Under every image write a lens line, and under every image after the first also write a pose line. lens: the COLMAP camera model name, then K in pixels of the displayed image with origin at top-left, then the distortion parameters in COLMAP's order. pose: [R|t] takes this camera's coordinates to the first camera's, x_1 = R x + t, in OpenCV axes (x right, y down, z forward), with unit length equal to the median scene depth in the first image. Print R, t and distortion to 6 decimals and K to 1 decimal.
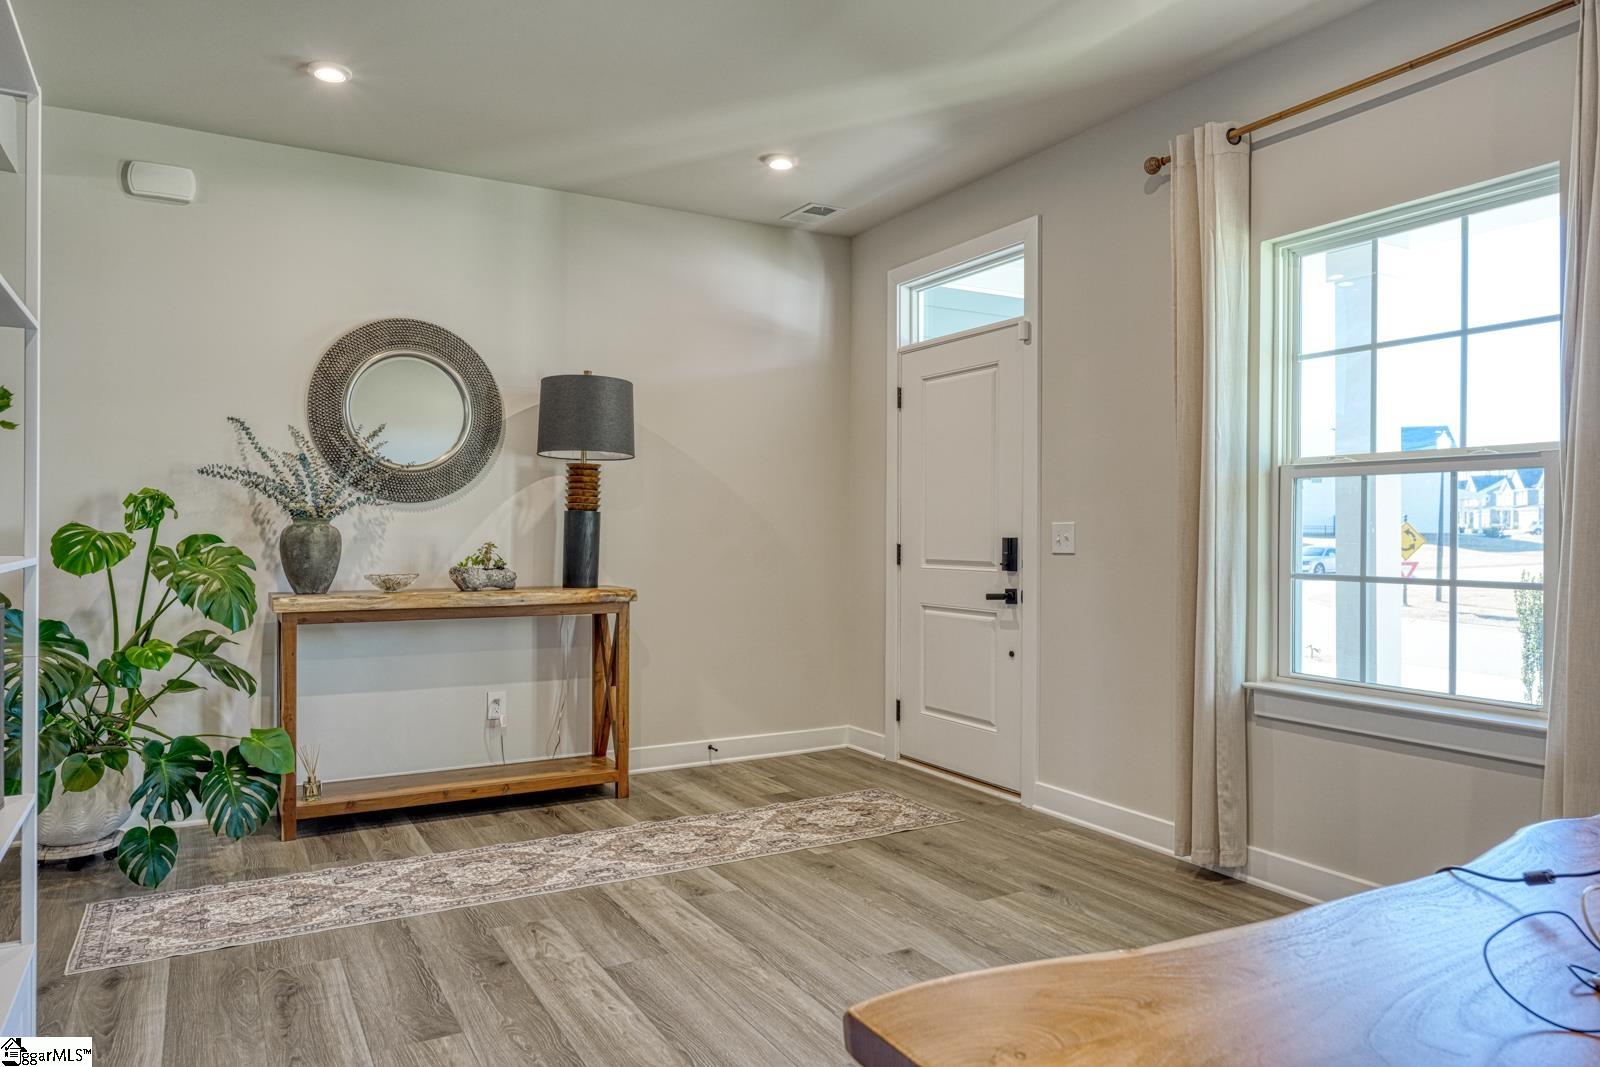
lens RADIAL K [[1048.7, 0, 800.0], [0, 1048.7, 533.5], [0, 0, 1]] dist [0.003228, 0.002835]
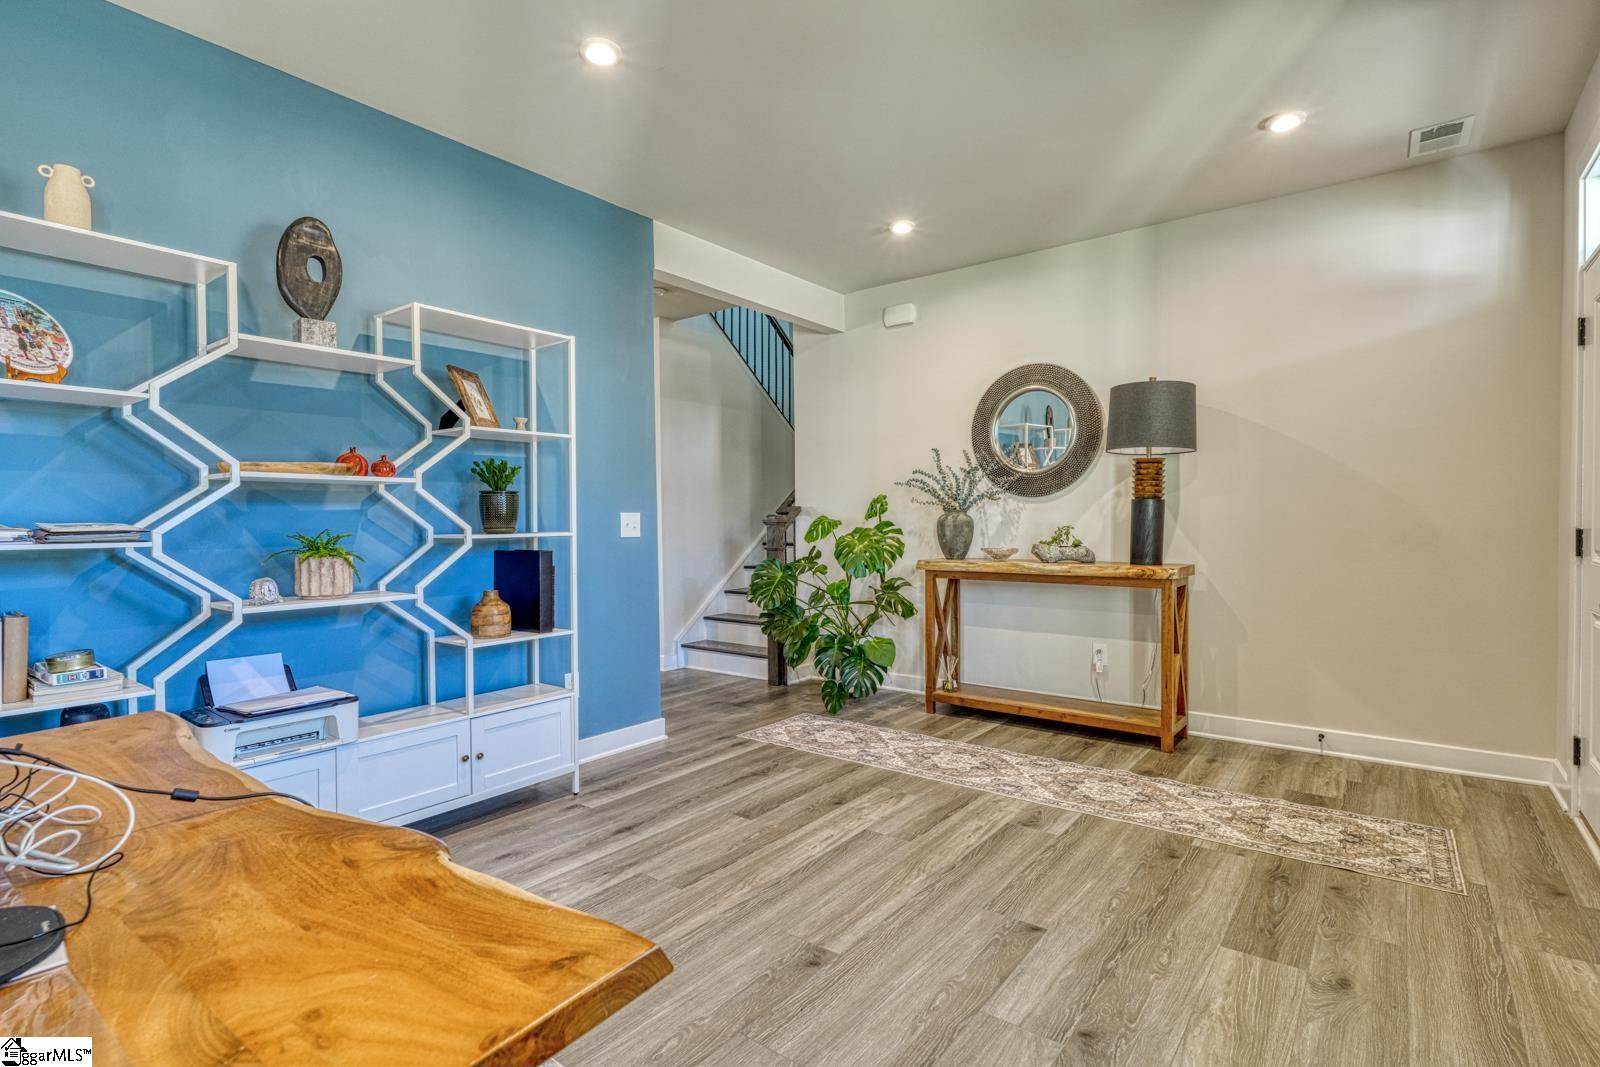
lens RADIAL K [[773.6, 0, 800.0], [0, 773.6, 533.5], [0, 0, 1]] dist [0.001334, 0.000603]
pose [[0.388860, 0.011481, -0.921225, 0.515767], [0.007929, 0.999844, 0.015808, 0.000100], [0.921263, -0.013452, 0.388709, 0.368545]]
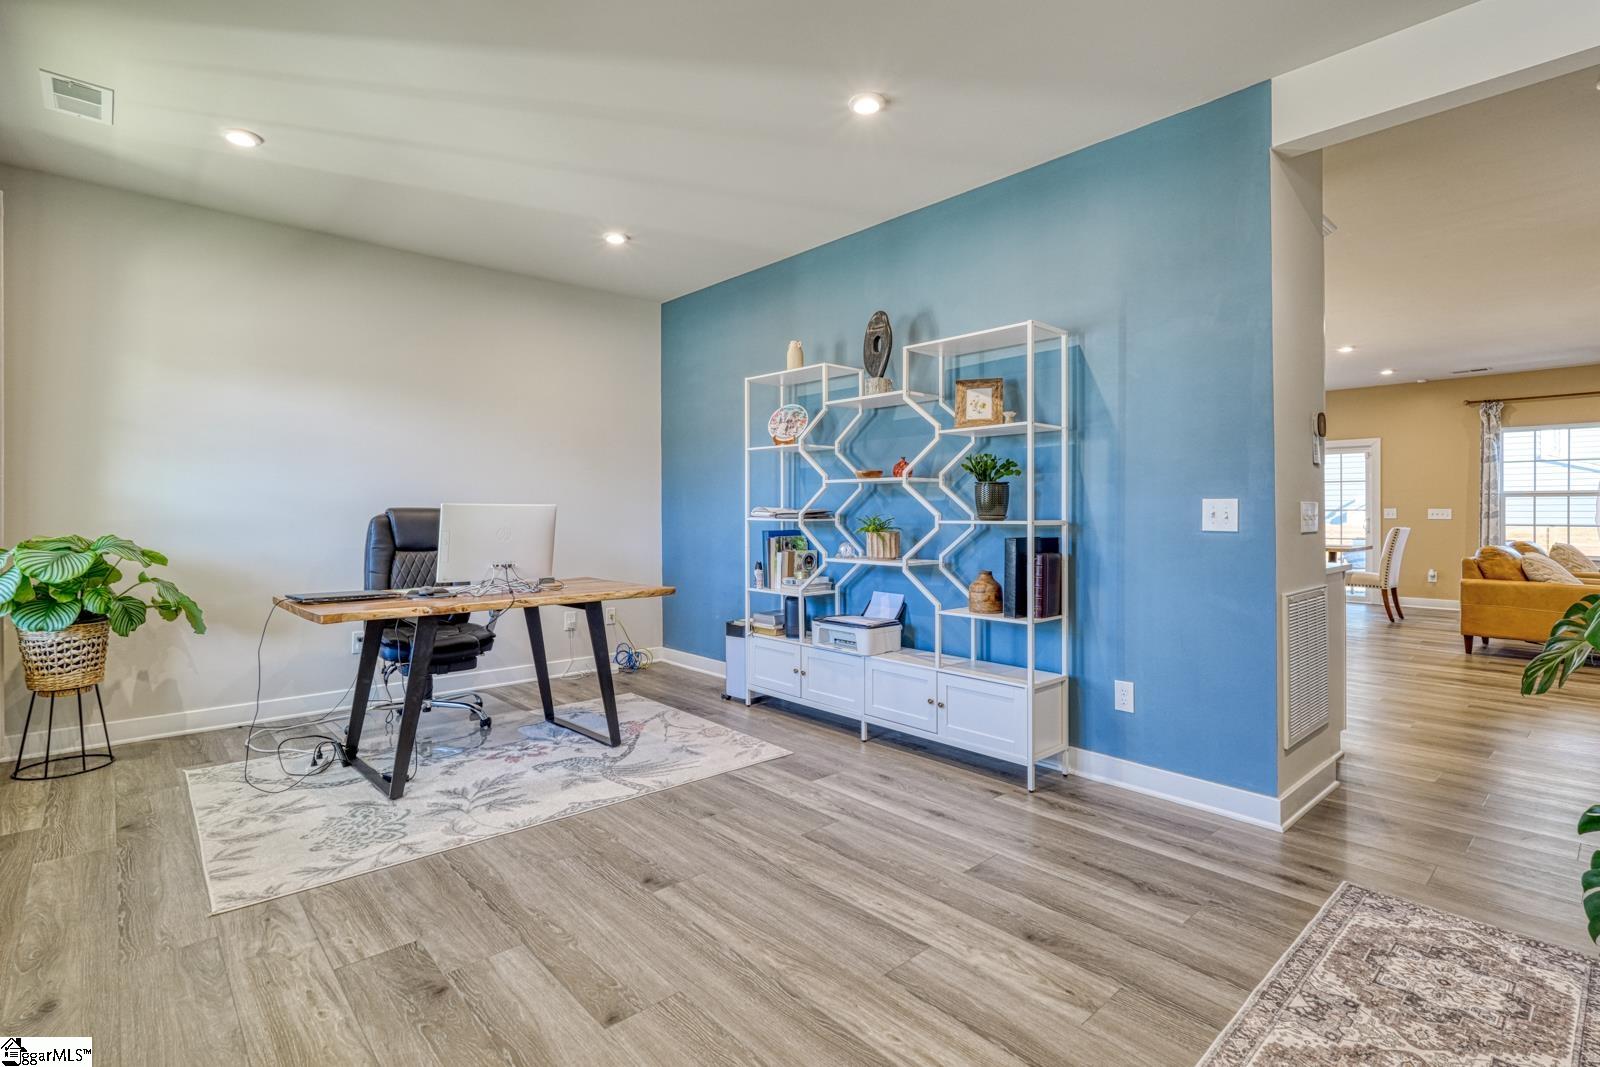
lens RADIAL K [[764.2, 0, 805.0], [0, 764.2, 505.1], [0, 0, 1]] dist [0.001842, 0.001117]
pose [[-0.974721, -0.004299, -0.223385, 0.065957], [-0.002532, 0.999963, -0.008198, 0.000737], [0.223412, -0.007425, -0.974696, 1.191399]]
